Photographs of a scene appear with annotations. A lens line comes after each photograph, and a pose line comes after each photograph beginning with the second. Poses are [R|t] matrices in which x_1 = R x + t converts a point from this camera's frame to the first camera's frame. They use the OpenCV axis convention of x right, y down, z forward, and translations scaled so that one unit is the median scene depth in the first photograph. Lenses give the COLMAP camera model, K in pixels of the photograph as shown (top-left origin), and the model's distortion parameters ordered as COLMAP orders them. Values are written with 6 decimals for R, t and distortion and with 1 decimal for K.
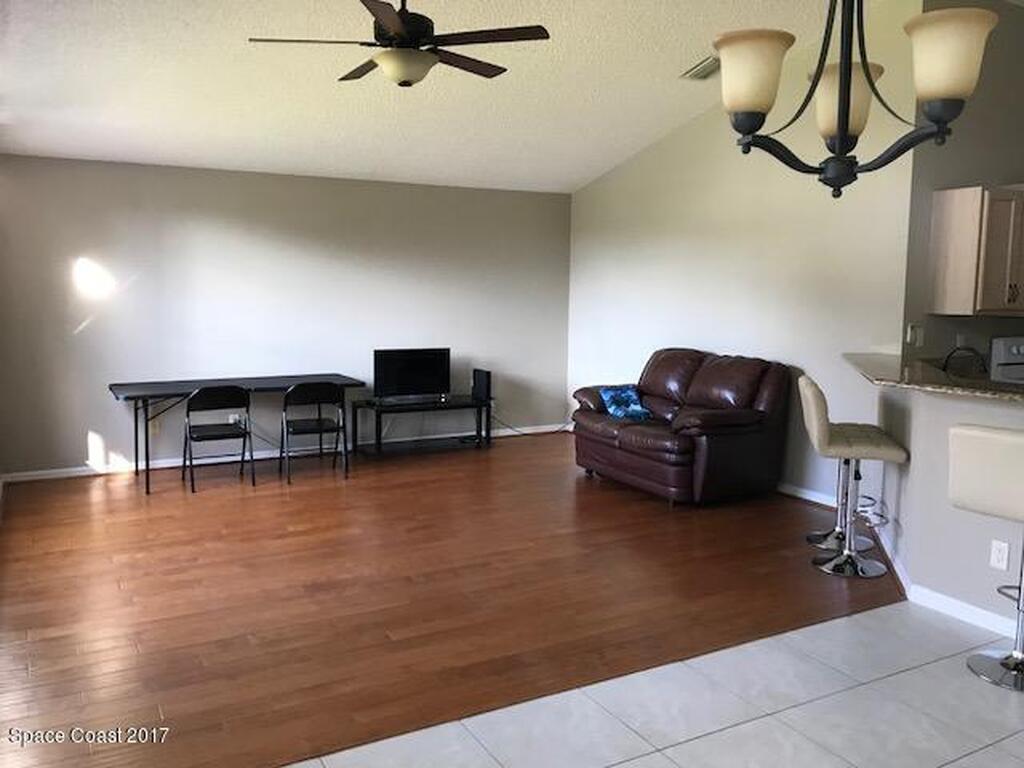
lens RADIAL K [[838.8, 0, 512.0], [0, 838.8, 384.0], [0, 0, 1]] dist [0.053383, 0.001242]
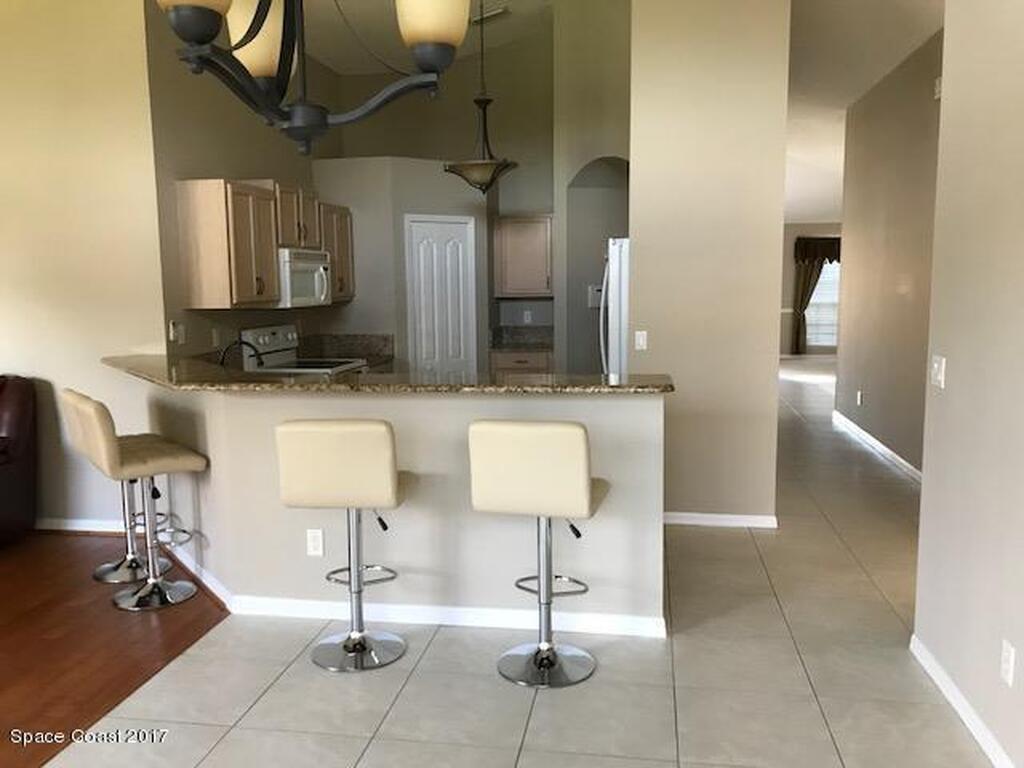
lens RADIAL K [[852.2, 0, 512.0], [0, 852.2, 384.0], [0, 0, 1]] dist [-0.005989, -0.000940]
pose [[0.623551, -0.109788, 0.774035, -0.033593], [0.108812, 0.992641, 0.053138, -0.011255], [-0.774173, 0.051090, 0.630908, 0.133125]]
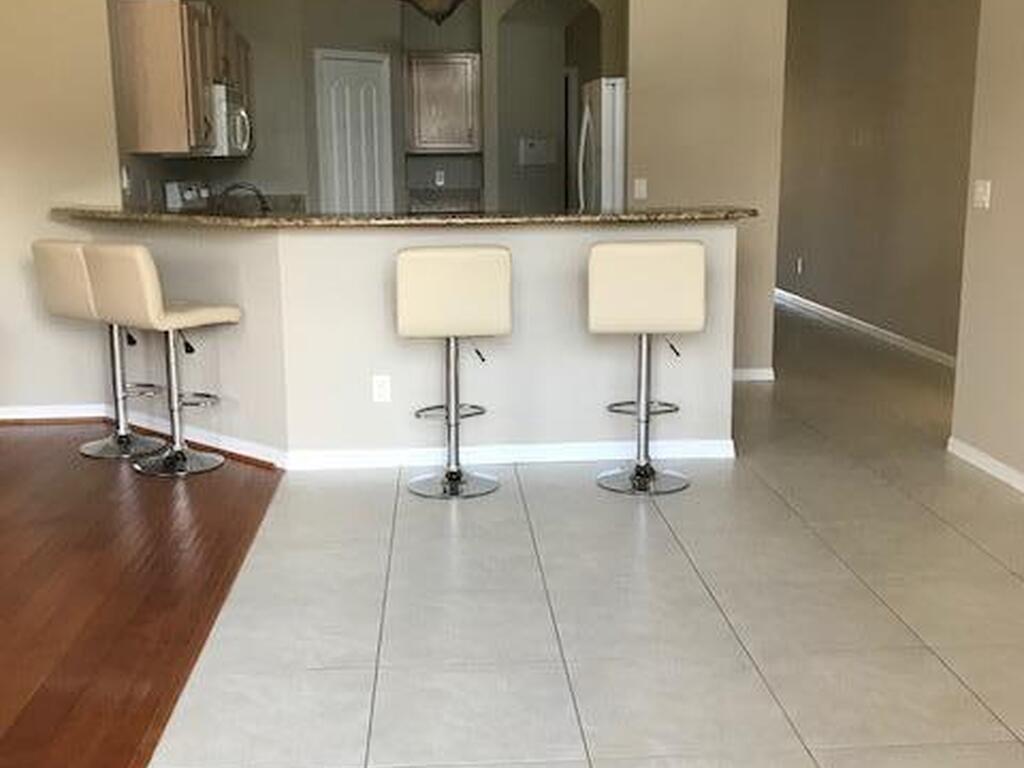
lens RADIAL K [[1131.5, 0, 512.0], [0, 1131.5, 384.0], [0, 0, 1]] dist [-0.004015, -0.014072]
pose [[0.431763, -0.193550, 0.880976, -0.383220], [0.119245, 0.980382, 0.156948, 0.007814], [-0.894070, 0.037287, 0.446373, 0.222763]]
